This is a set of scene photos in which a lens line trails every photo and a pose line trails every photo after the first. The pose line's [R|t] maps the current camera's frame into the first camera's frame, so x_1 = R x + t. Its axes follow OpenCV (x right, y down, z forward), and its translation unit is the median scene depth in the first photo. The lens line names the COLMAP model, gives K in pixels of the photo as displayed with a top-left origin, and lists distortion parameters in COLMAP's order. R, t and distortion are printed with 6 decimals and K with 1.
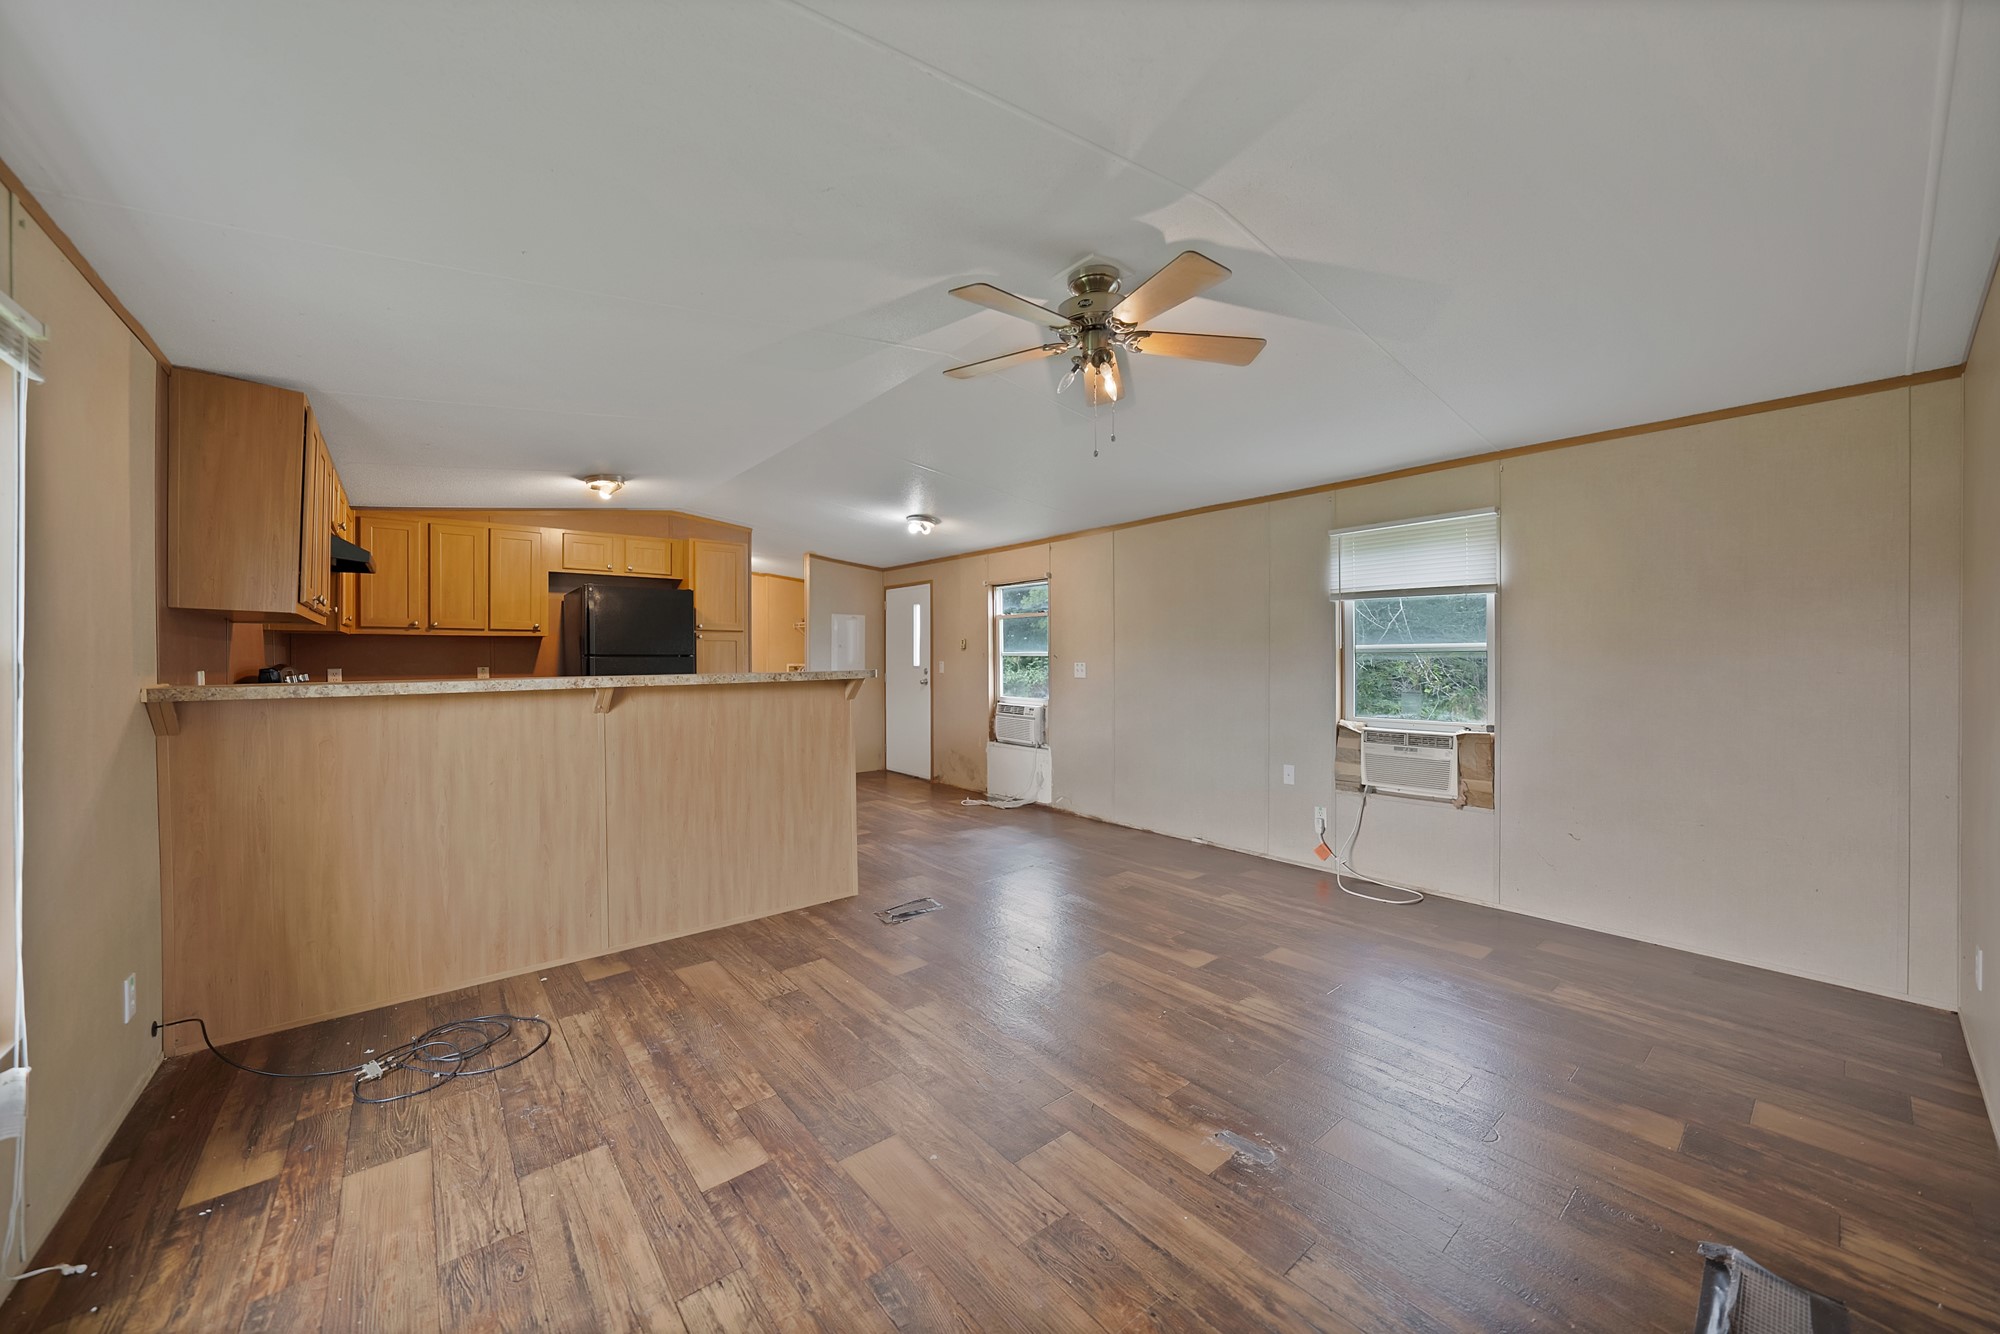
lens RADIAL K [[721.1, 0, 995.6], [0, 721.1, 665.9], [0, 0, 1]] dist [-0.017570, 0.004633]
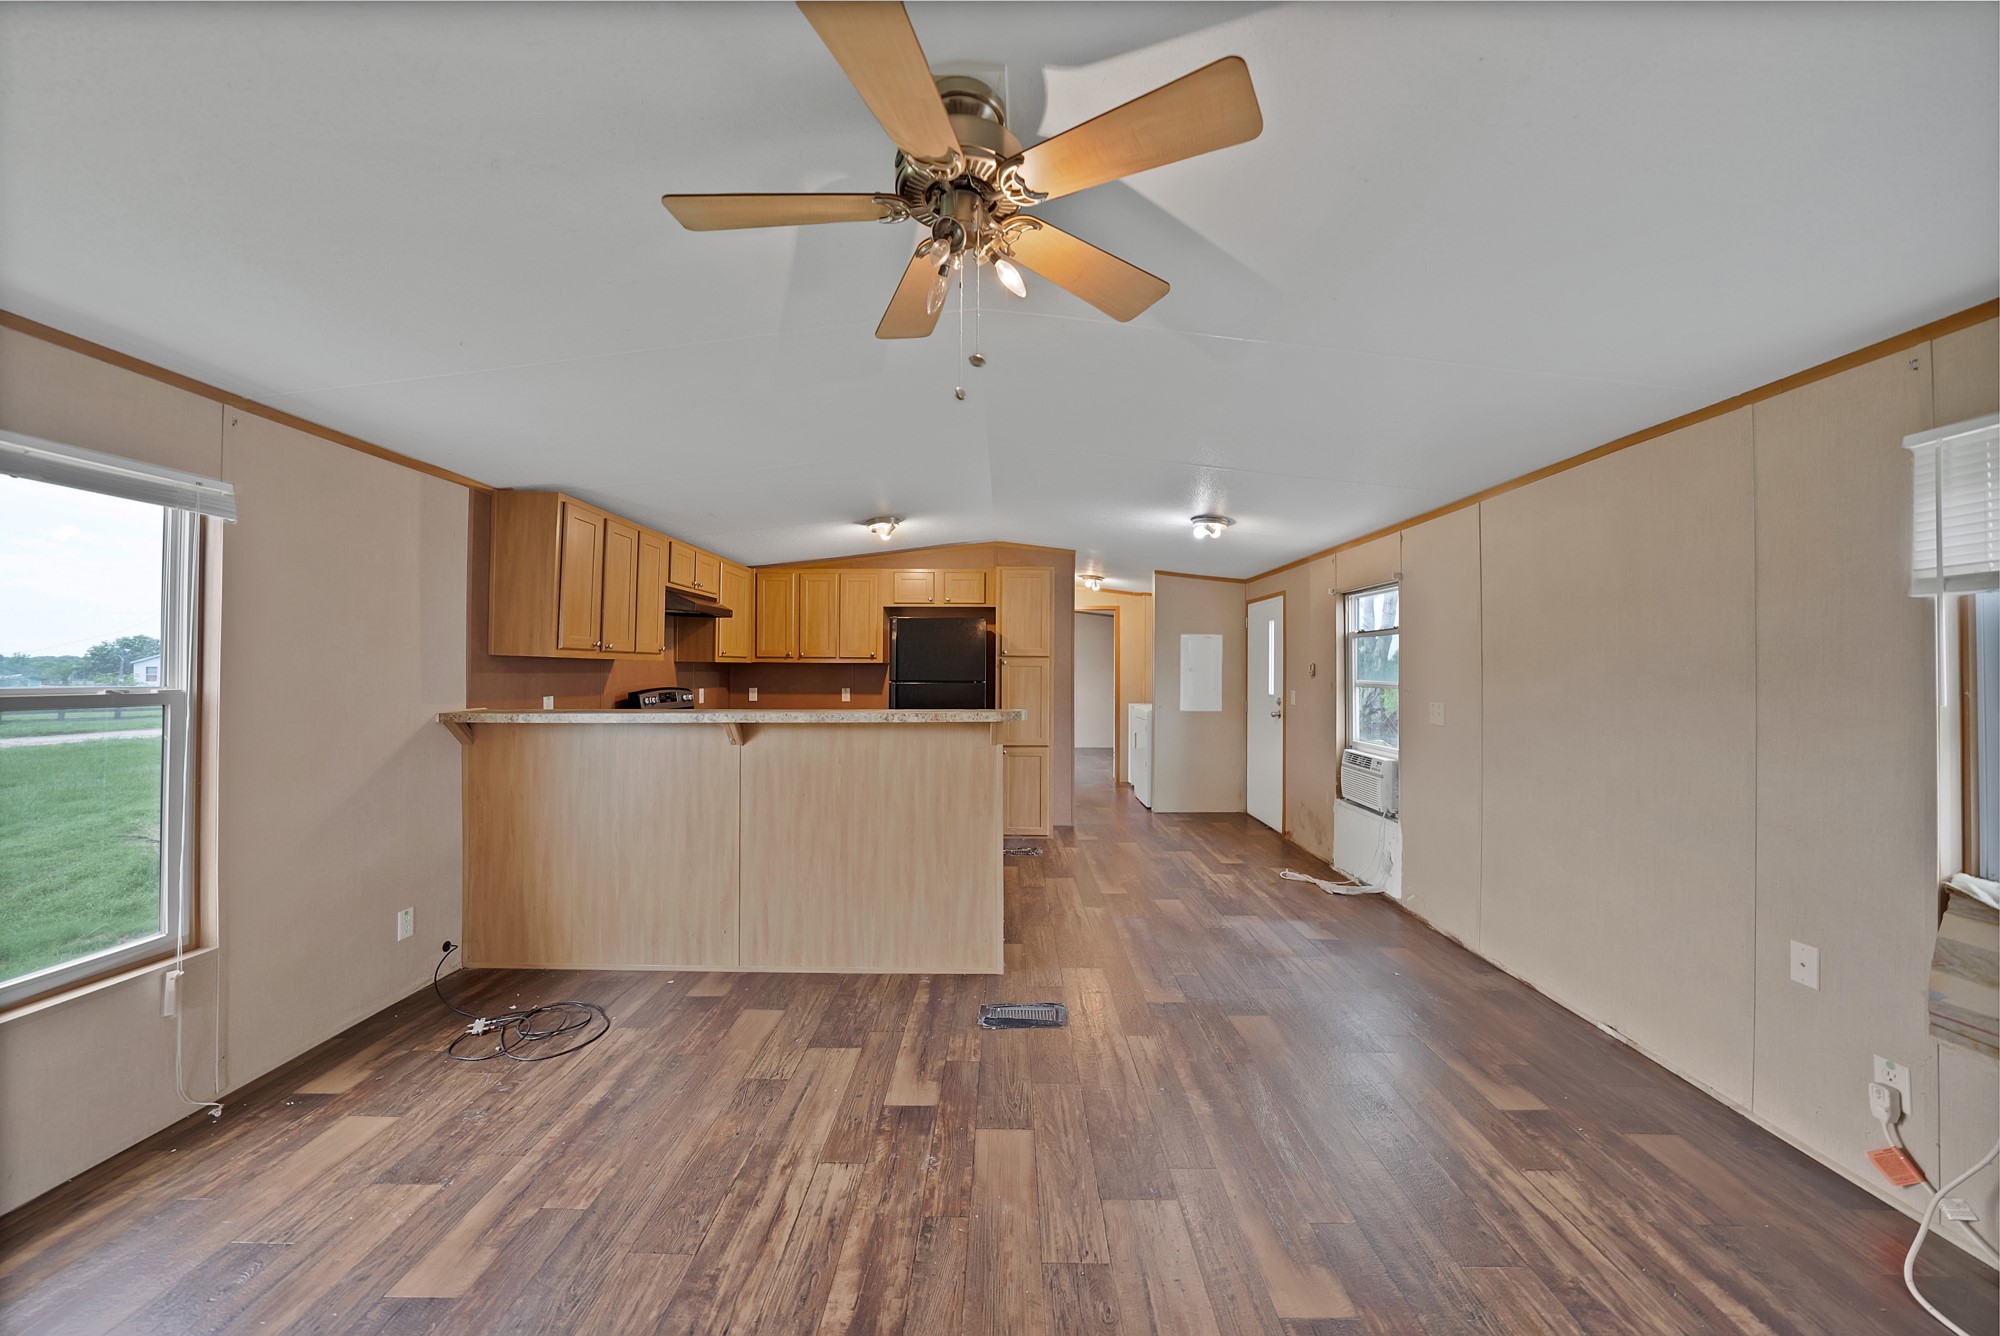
lens RADIAL K [[721.1, 0, 1000.8], [0, 721.1, 639.2], [0, 0, 1]] dist [-0.017570, 0.004633]
pose [[0.767544, -0.018931, -0.640716, 0.311970], [-0.016484, 0.998650, -0.049254, -0.031088], [0.640784, 0.048367, 0.766196, 0.291501]]
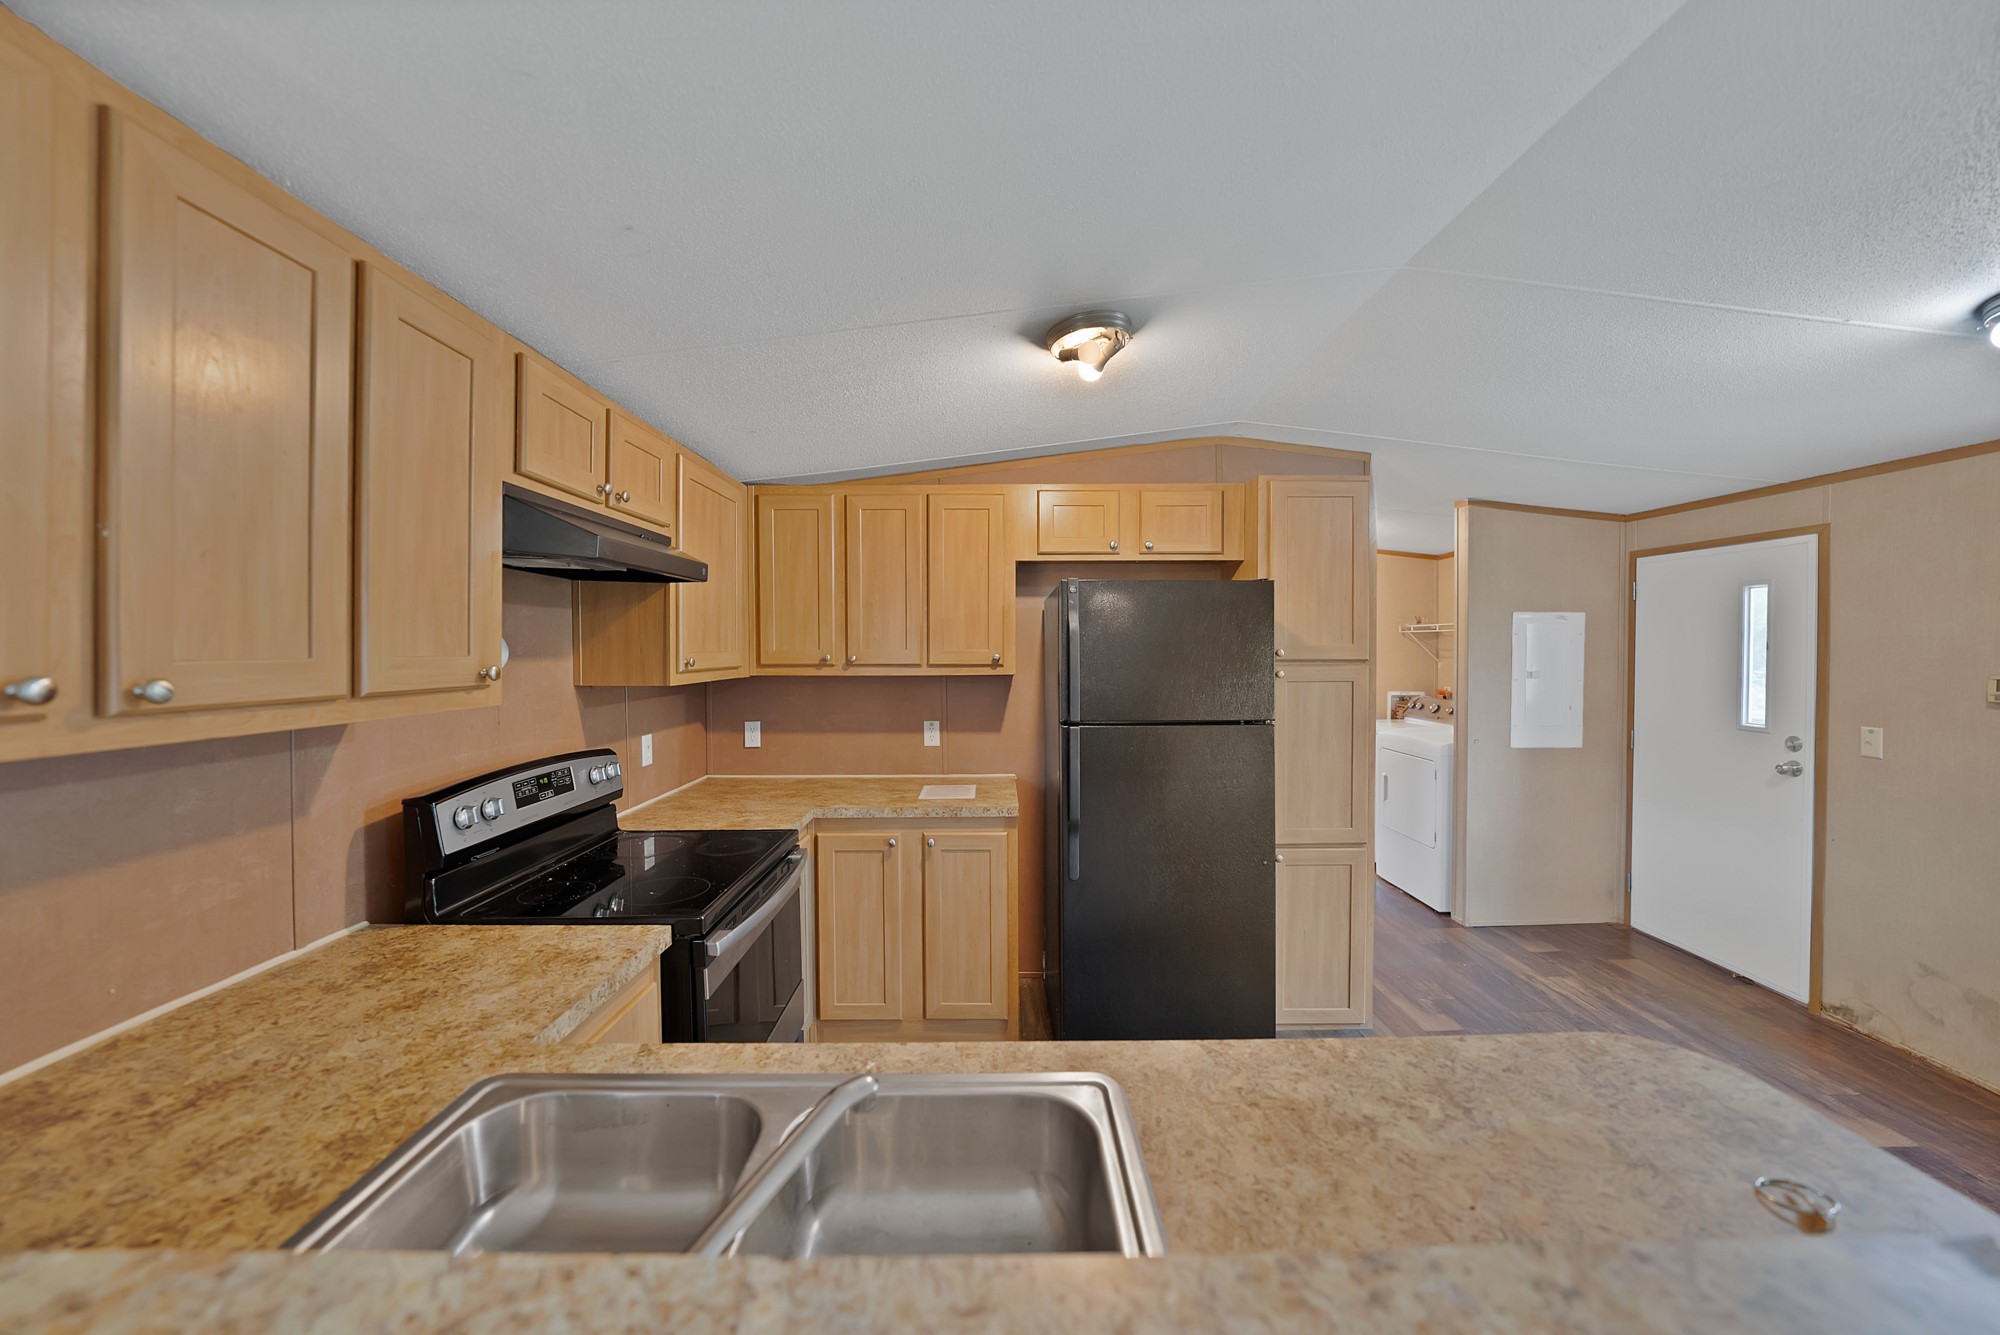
lens RADIAL K [[721.1, 0, 986.5], [0, 721.1, 640.4], [0, 0, 1]] dist [-0.017570, 0.004633]
pose [[0.766483, -0.003455, -0.642255, -0.335744], [-0.009321, 0.999820, -0.016502, -0.071931], [0.642197, 0.018635, 0.766313, 0.668168]]
